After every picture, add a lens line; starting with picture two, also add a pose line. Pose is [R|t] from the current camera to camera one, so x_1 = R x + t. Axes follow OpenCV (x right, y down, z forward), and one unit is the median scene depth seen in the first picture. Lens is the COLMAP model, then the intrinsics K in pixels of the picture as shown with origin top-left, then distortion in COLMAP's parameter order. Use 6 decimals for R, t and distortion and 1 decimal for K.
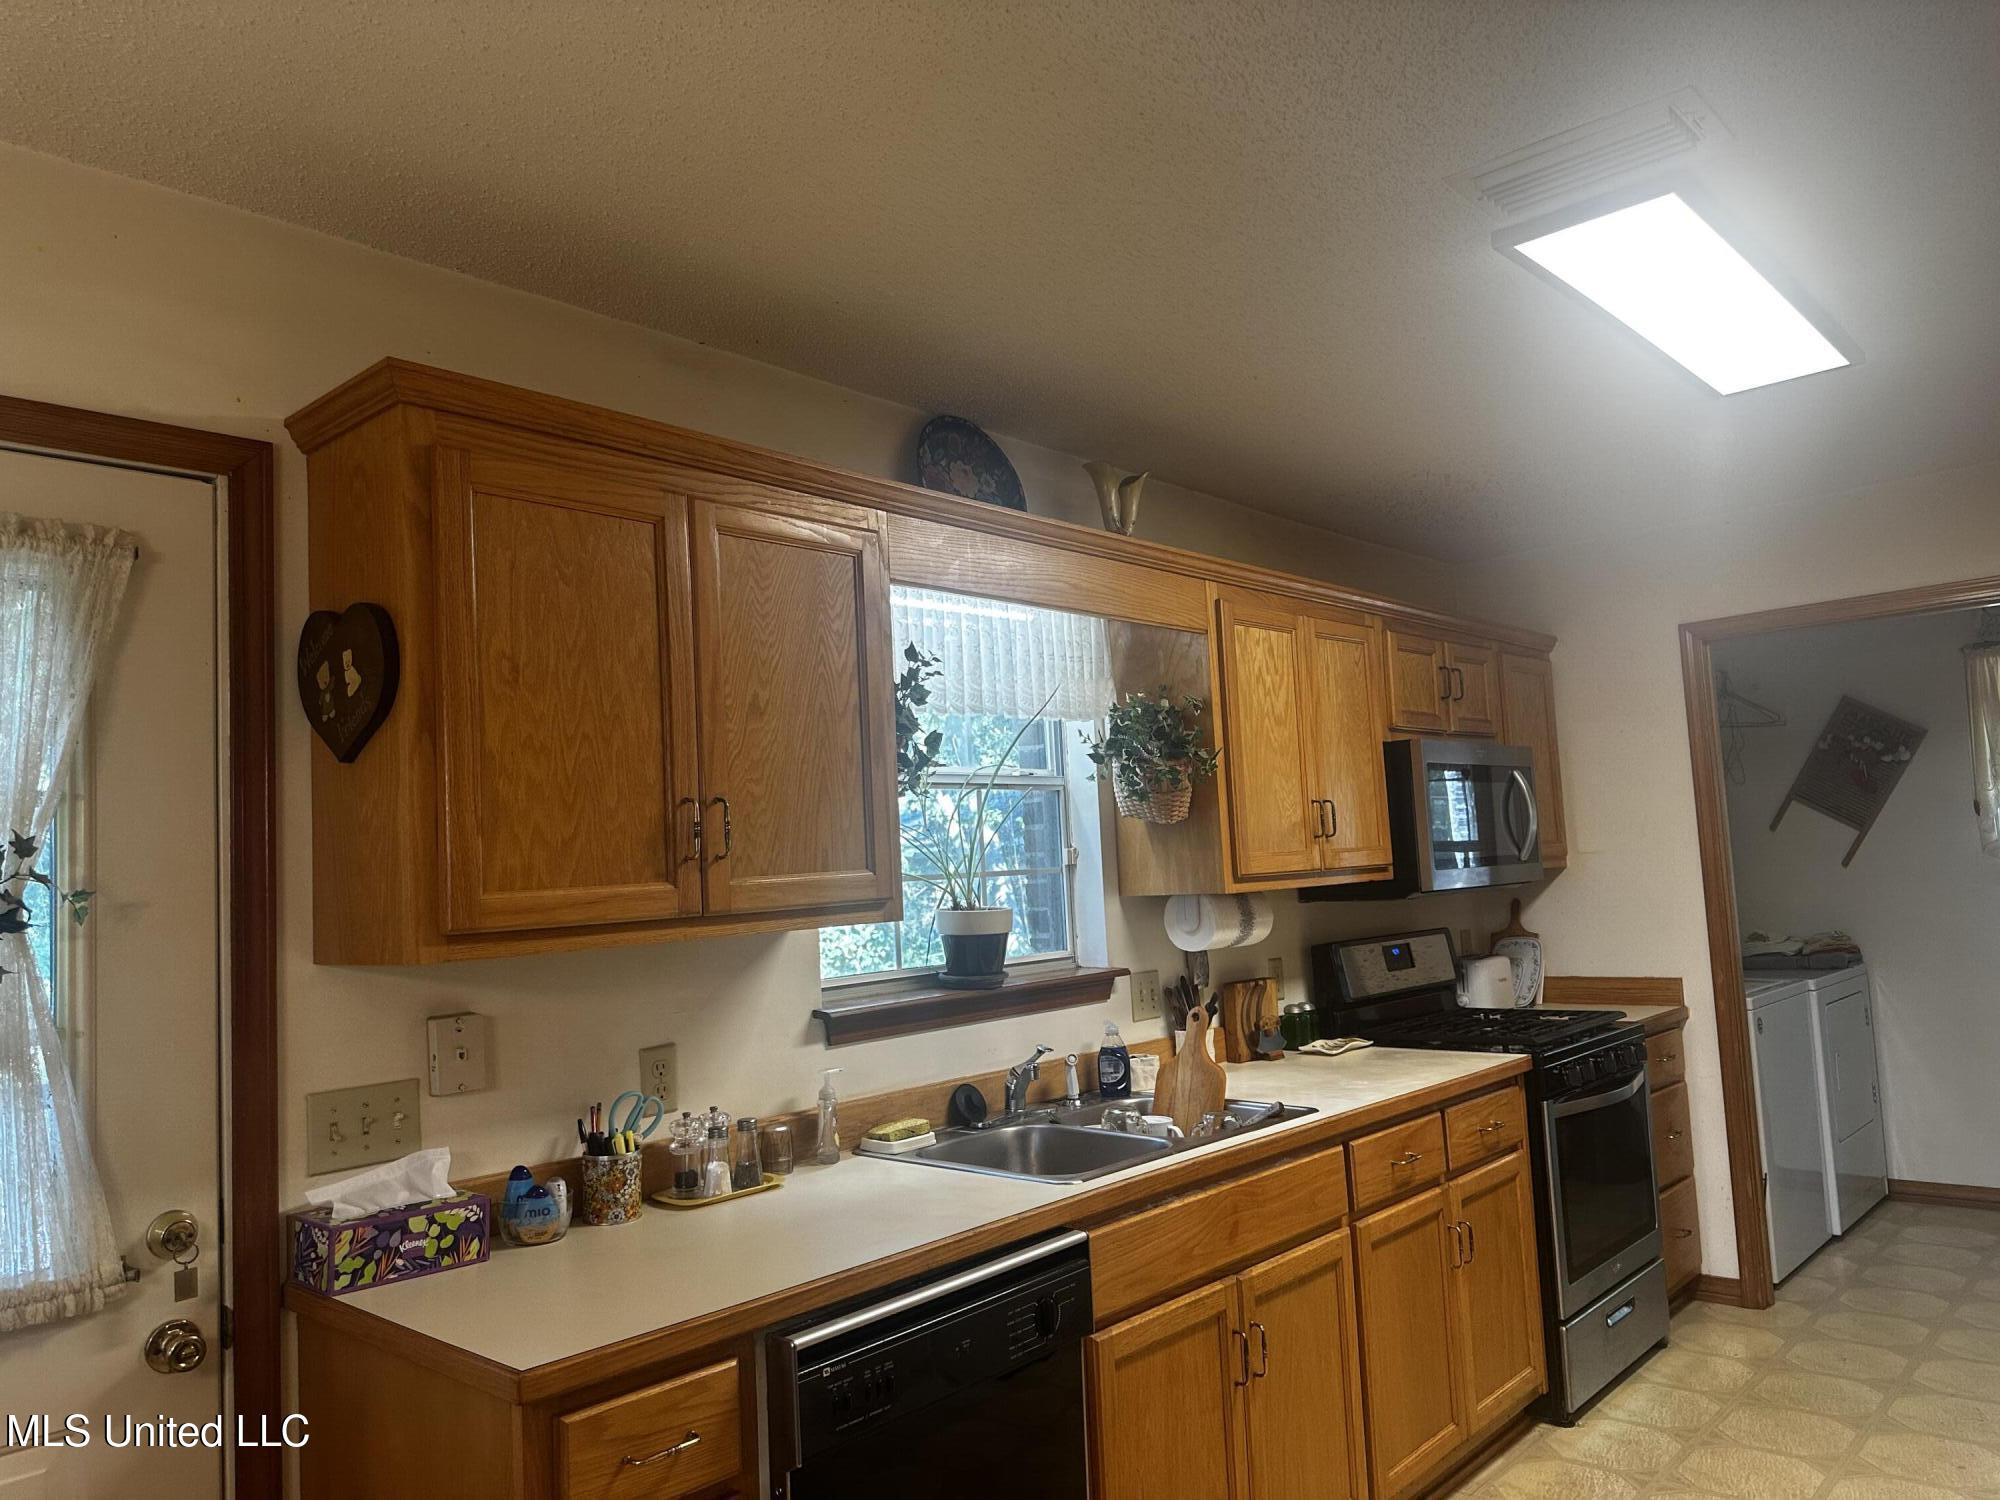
lens RADIAL K [[1409.9, 0, 1000.0], [0, 1409.9, 750.0], [0, 0, 1]] dist [0.095144, -0.128051]
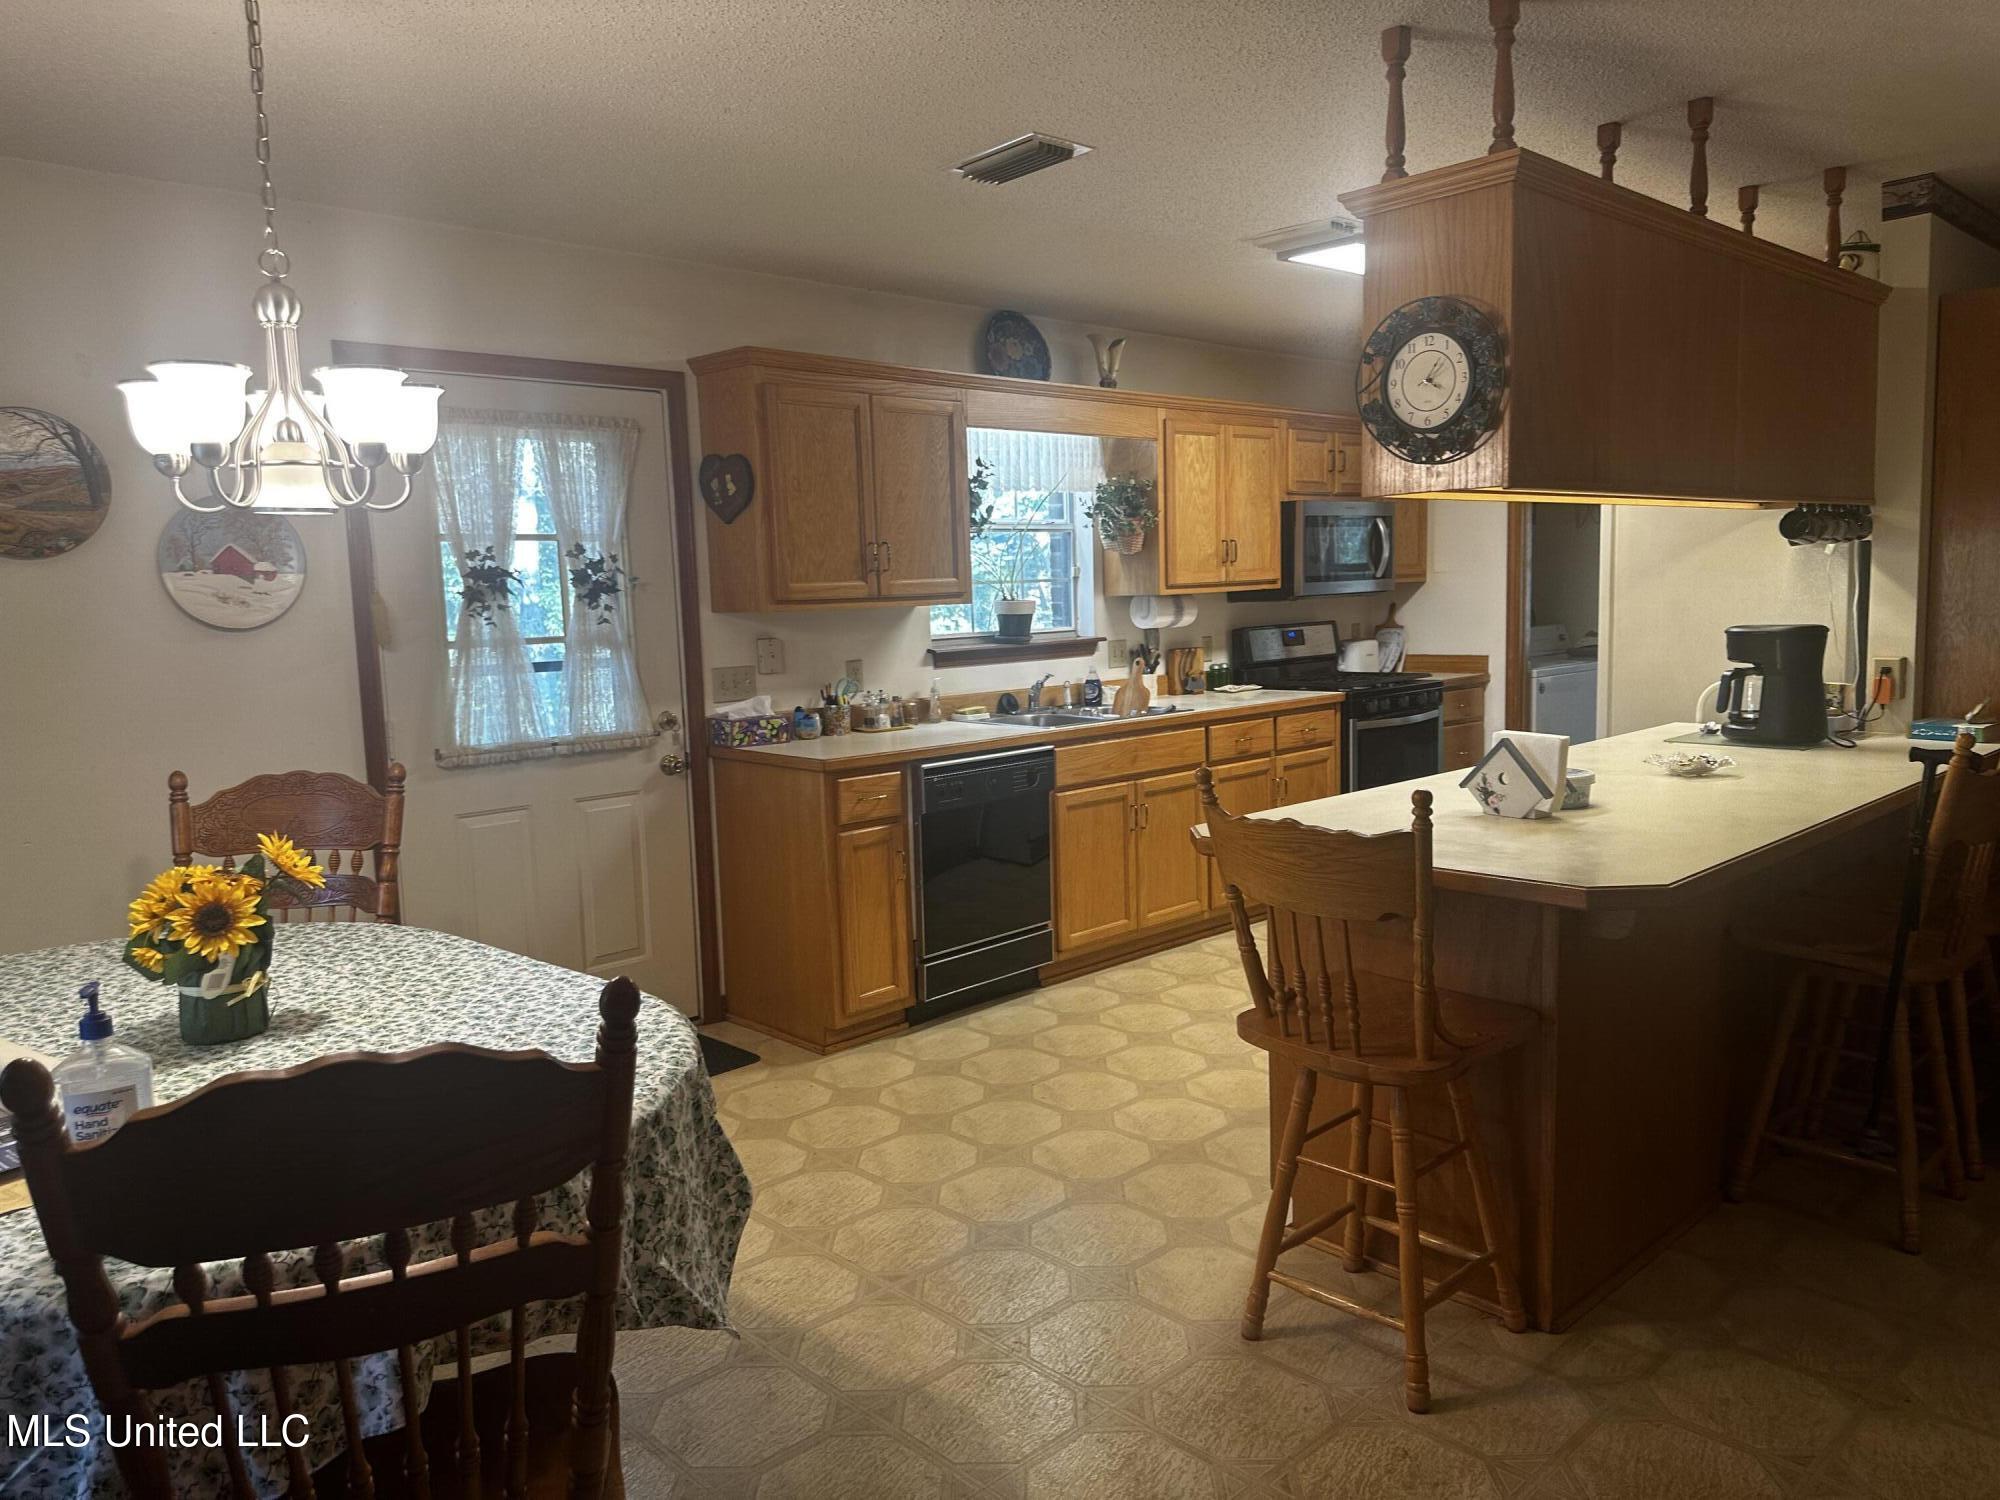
lens RADIAL K [[1392.8, 0, 1000.0], [0, 1392.8, 750.0], [0, 0, 1]] dist [0.194951, -0.390681]
pose [[0.997181, 0.028924, -0.069233, 0.099101], [-0.014084, 0.978466, 0.205928, -0.073565], [0.073698, -0.204373, 0.976115, -0.849751]]
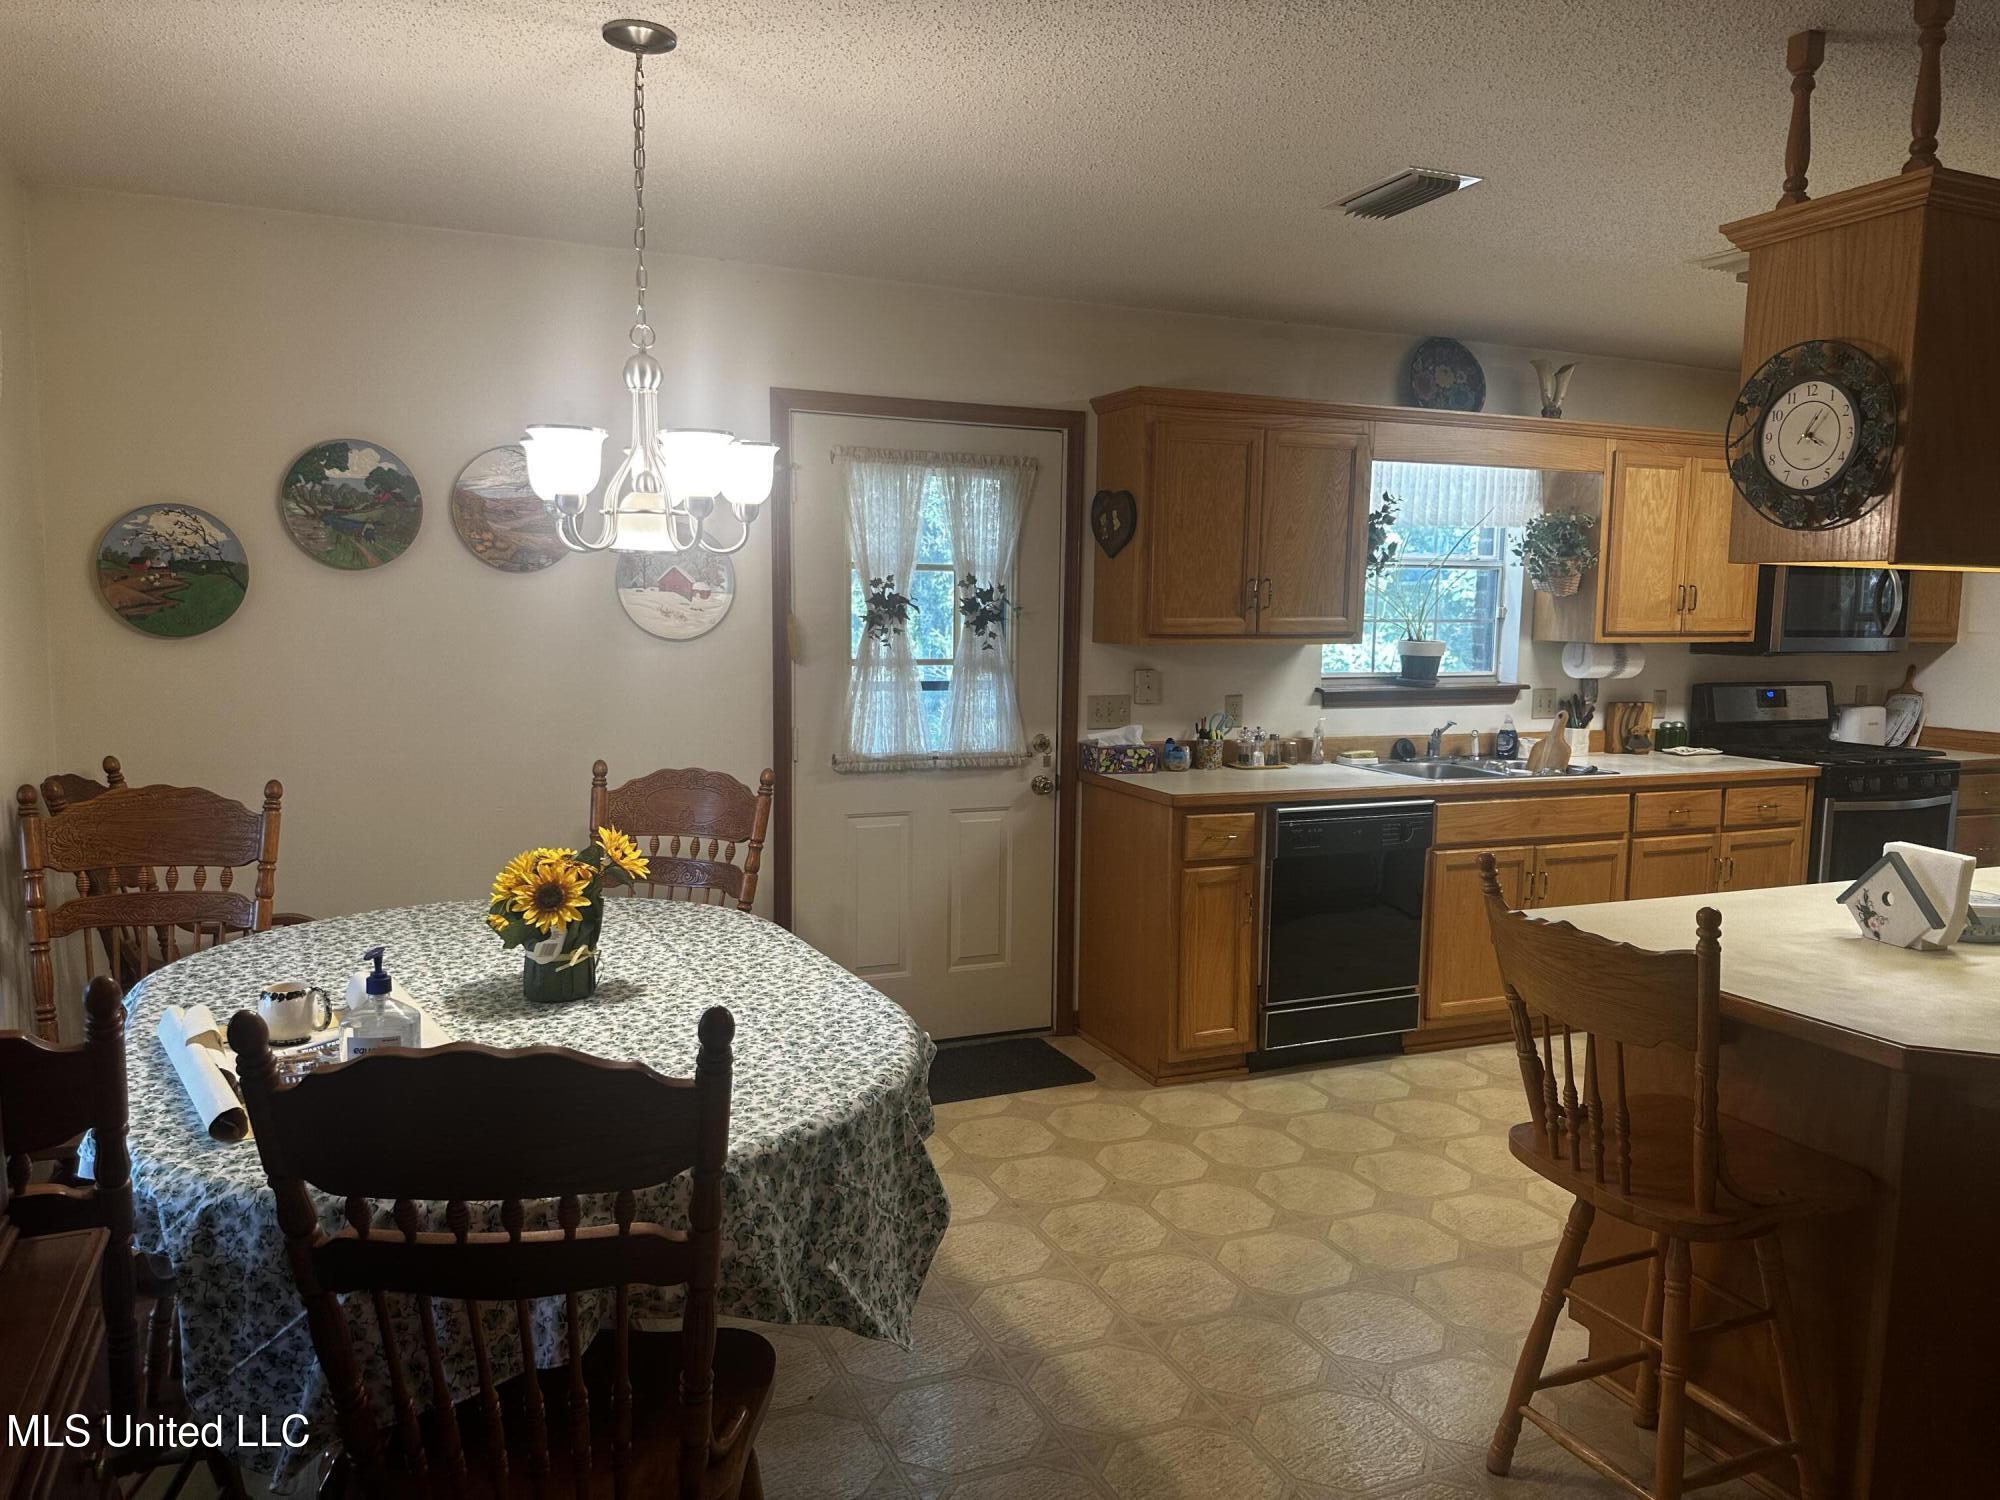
lens RADIAL K [[1391.5, 0, 1002.3], [0, 1391.5, 757.0], [0, 0, 1]] dist [0.150797, -0.236301]
pose [[0.911262, 0.108253, -0.397345, 0.227547], [-0.025408, 0.977774, 0.208116, -0.099627], [0.411043, -0.179553, 0.893759, -0.818855]]
